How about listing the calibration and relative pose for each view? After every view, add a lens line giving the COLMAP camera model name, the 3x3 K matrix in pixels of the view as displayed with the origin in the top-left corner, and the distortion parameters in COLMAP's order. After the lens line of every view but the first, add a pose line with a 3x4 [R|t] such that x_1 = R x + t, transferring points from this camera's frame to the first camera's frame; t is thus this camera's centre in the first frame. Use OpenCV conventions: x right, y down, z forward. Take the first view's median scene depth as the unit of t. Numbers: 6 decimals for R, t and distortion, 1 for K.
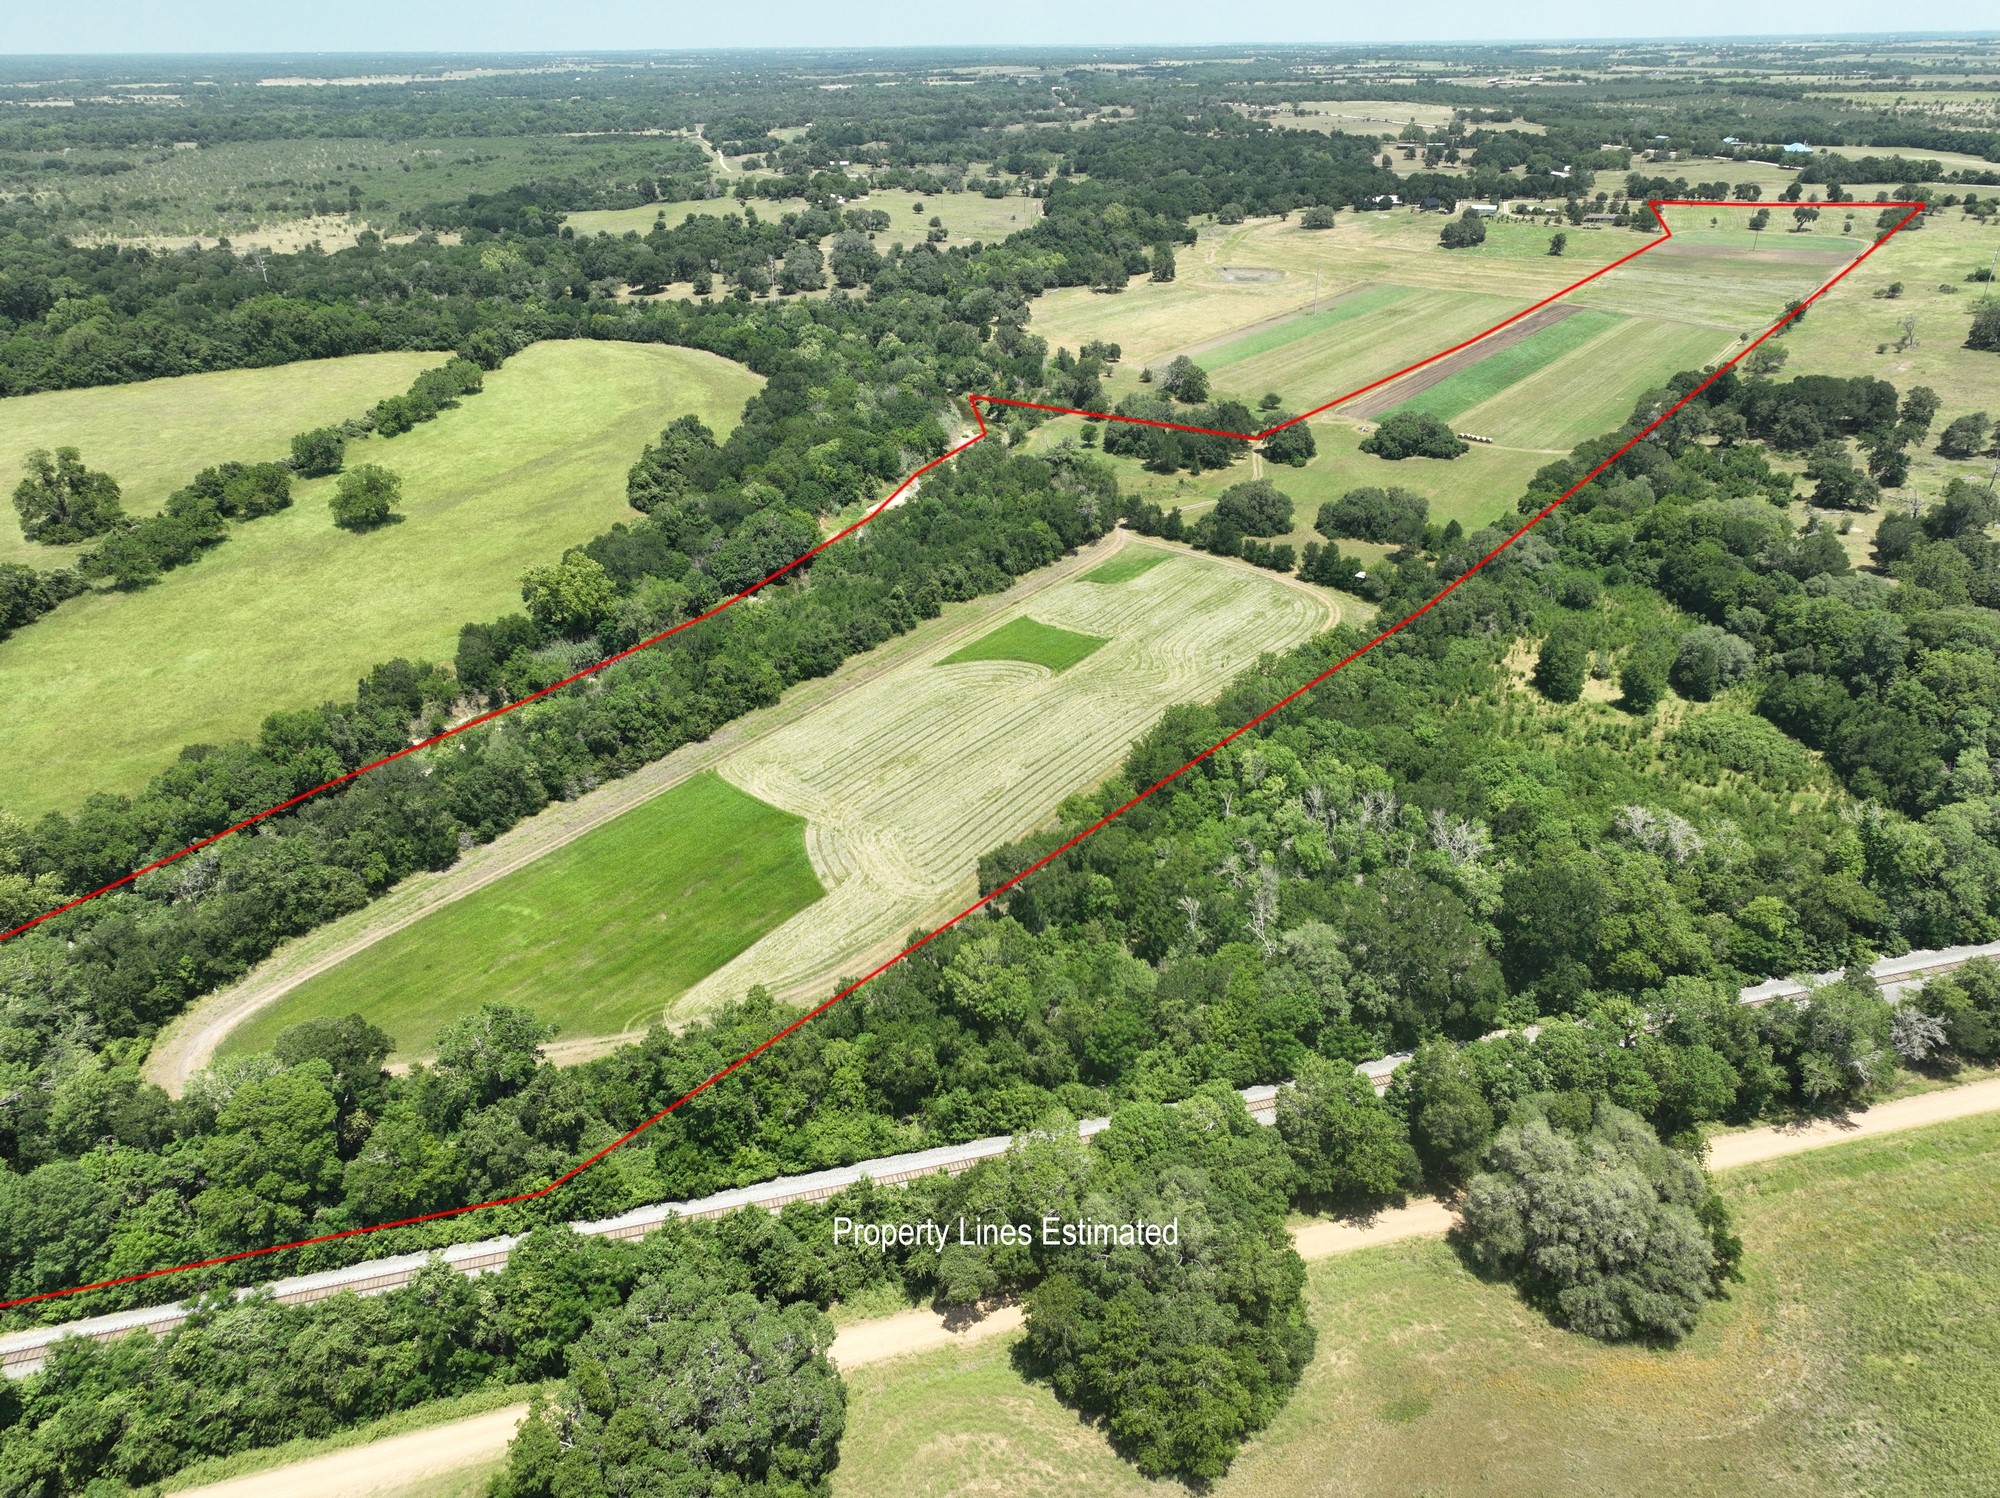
lens RADIAL K [[1406.8, 0, 1000.0], [0, 1406.8, 749.0], [0, 0, 1]] dist [-0.010397, 0.033387]
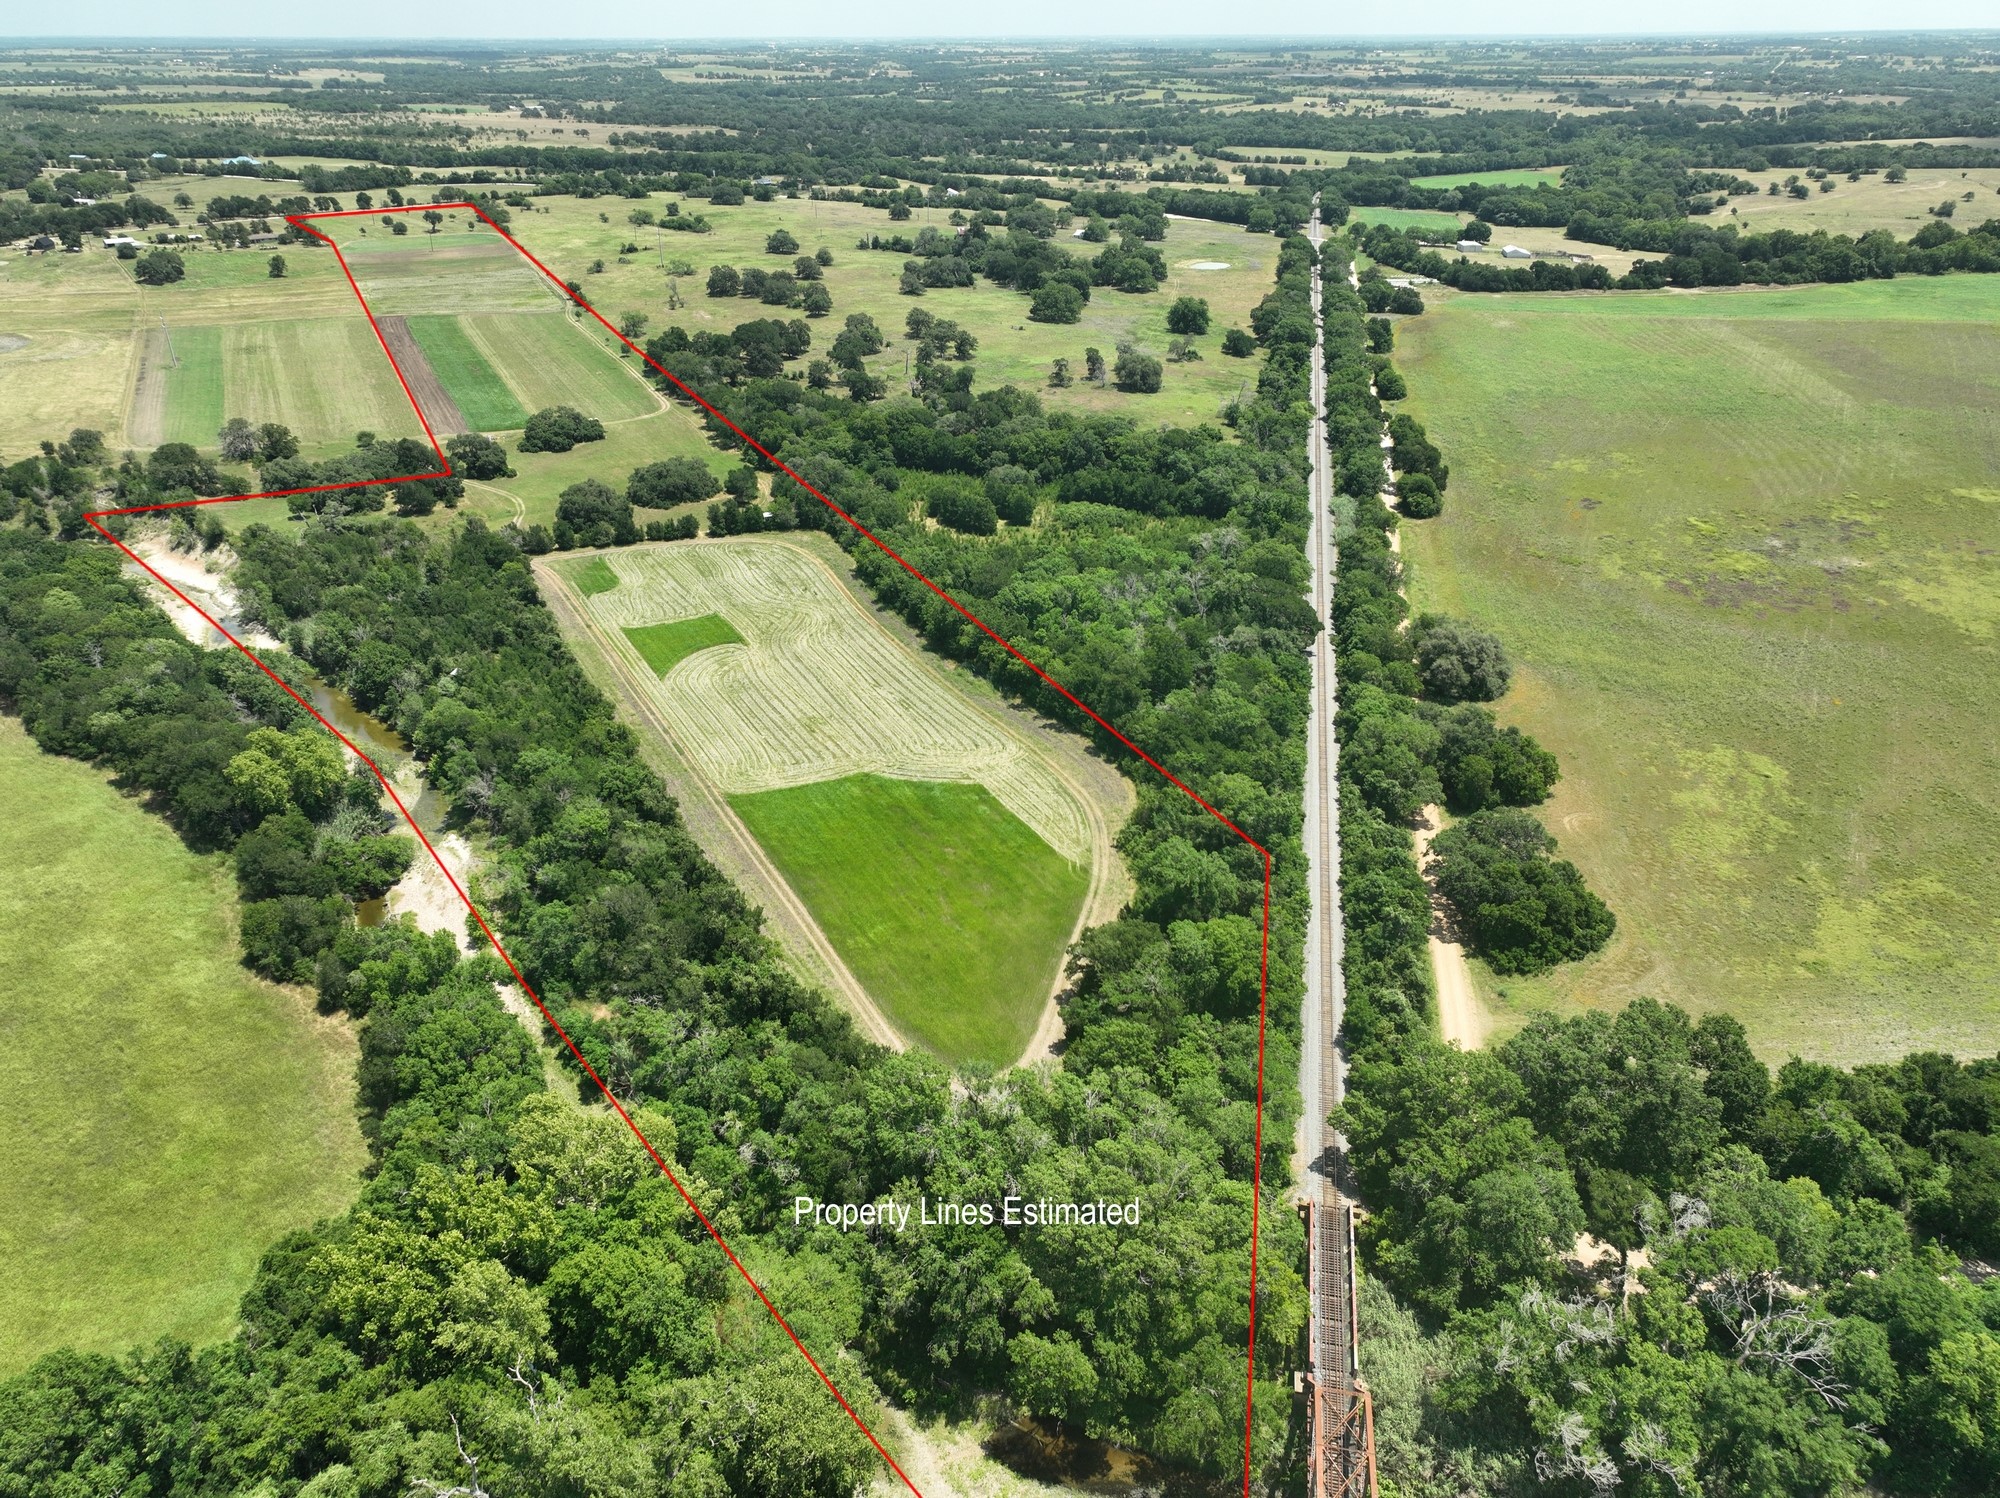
lens RADIAL K [[1406.8, 0, 1000.0], [0, 1406.8, 749.0], [0, 0, 1]] dist [-0.010397, 0.033387]
pose [[0.447536, -0.399604, 0.800017, -0.693930], [0.401793, 0.889078, 0.219323, -0.122059], [-0.798920, 0.223286, 0.558453, 0.169563]]
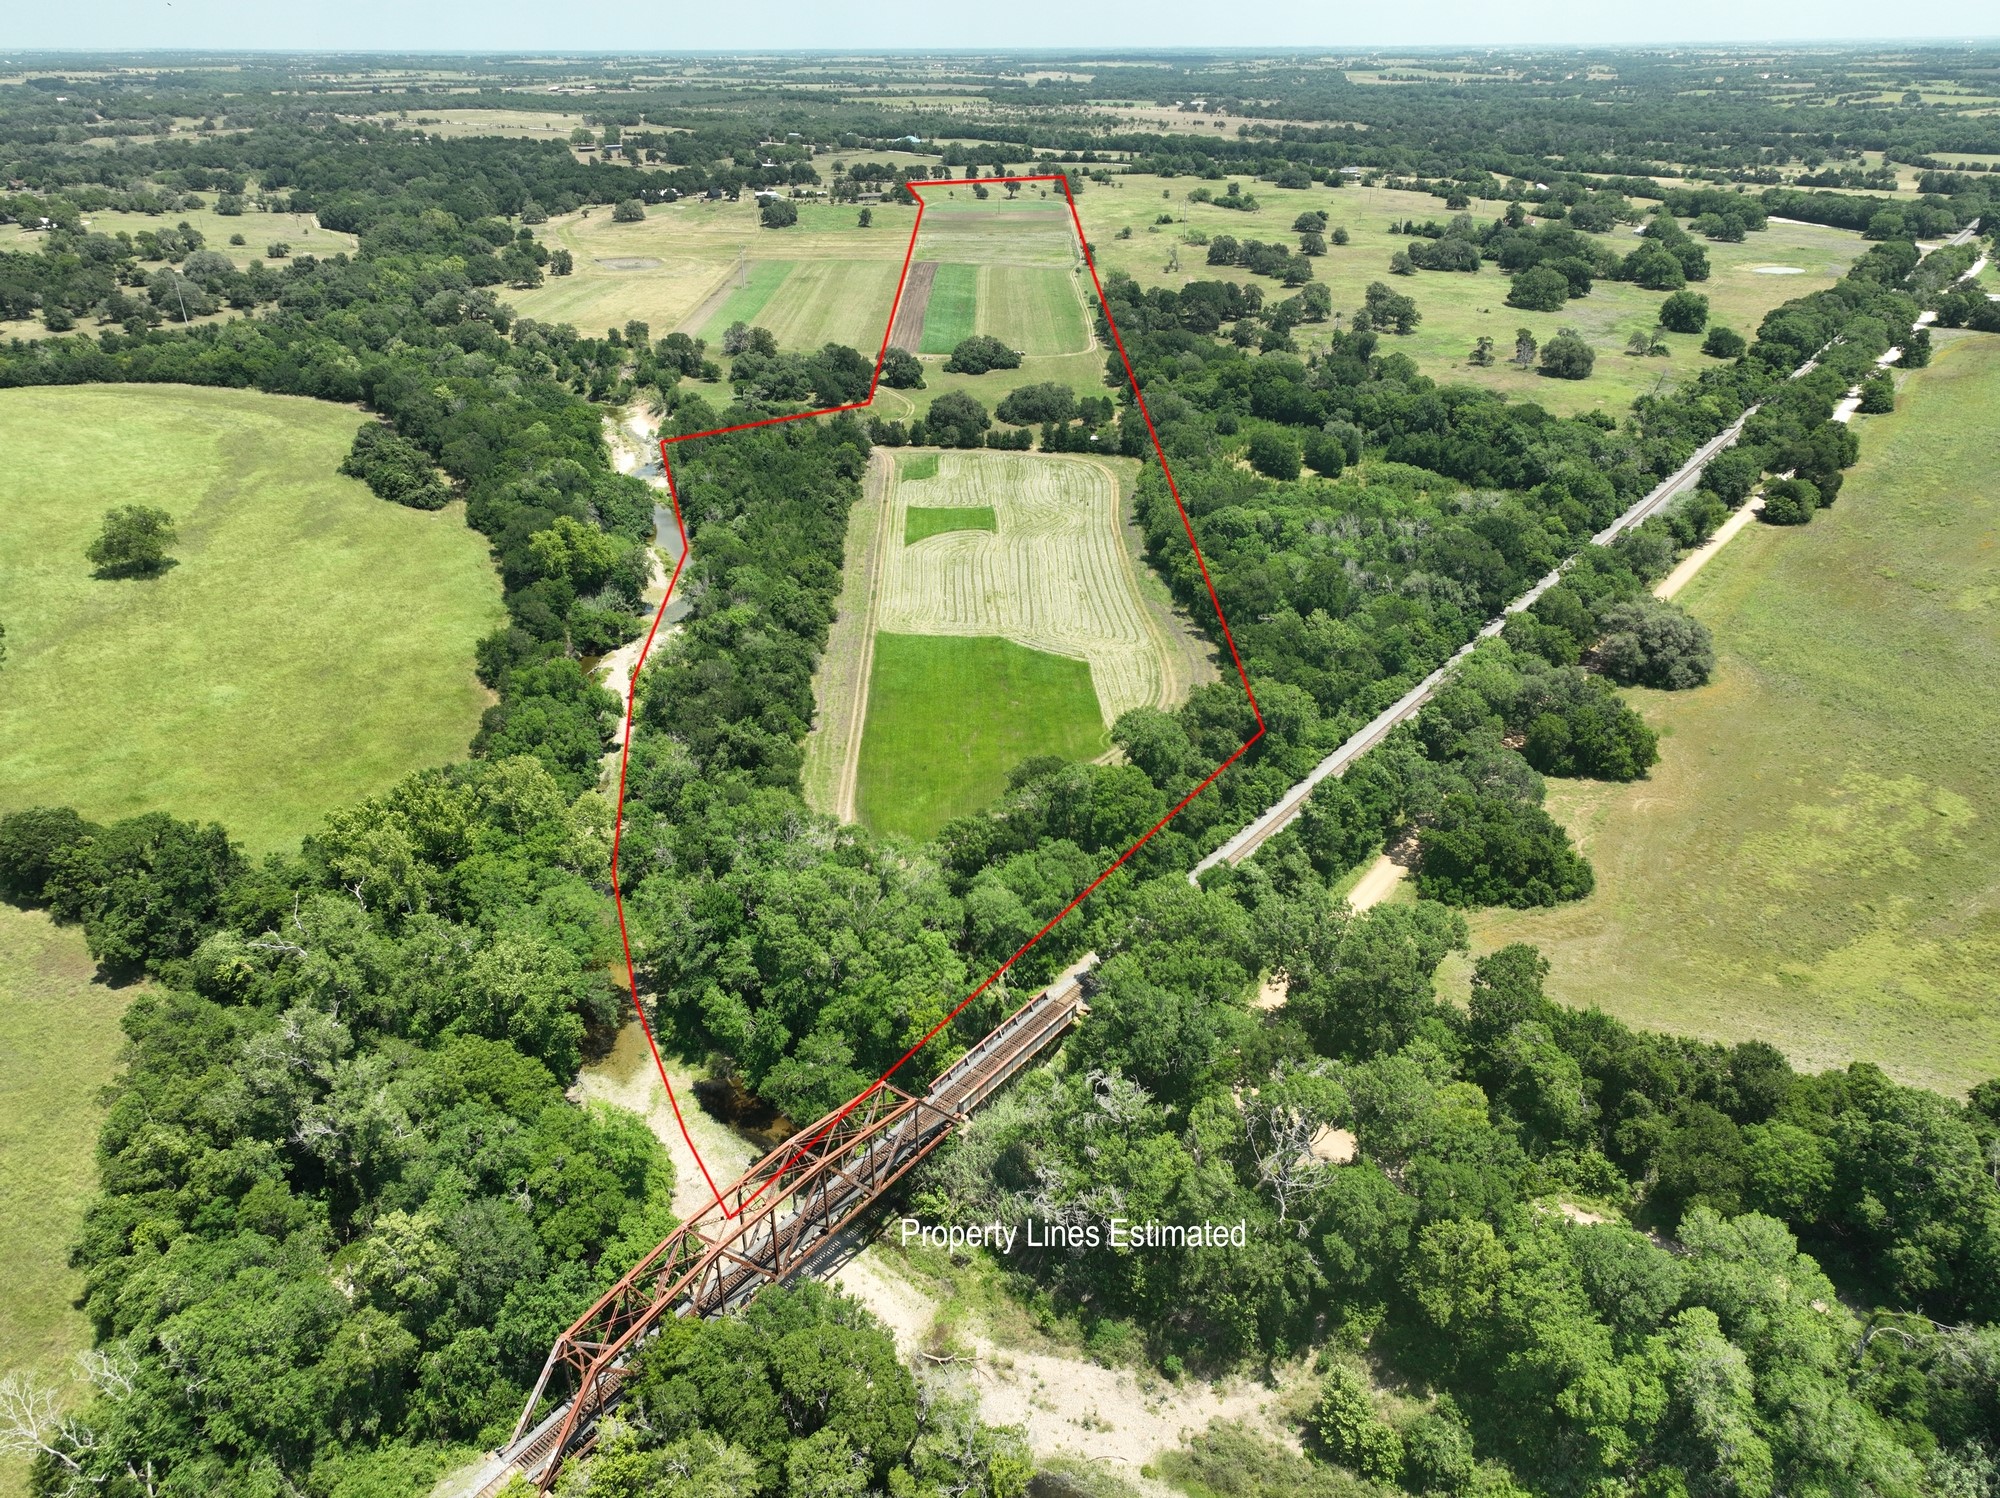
lens RADIAL K [[1406.8, 0, 1000.0], [0, 1406.8, 749.0], [0, 0, 1]] dist [-0.010397, 0.033387]
pose [[0.795671, -0.266634, 0.543887, -0.596043], [0.269970, 0.959894, 0.075628, 0.035013], [-0.542239, 0.086659, 0.835744, -0.055036]]
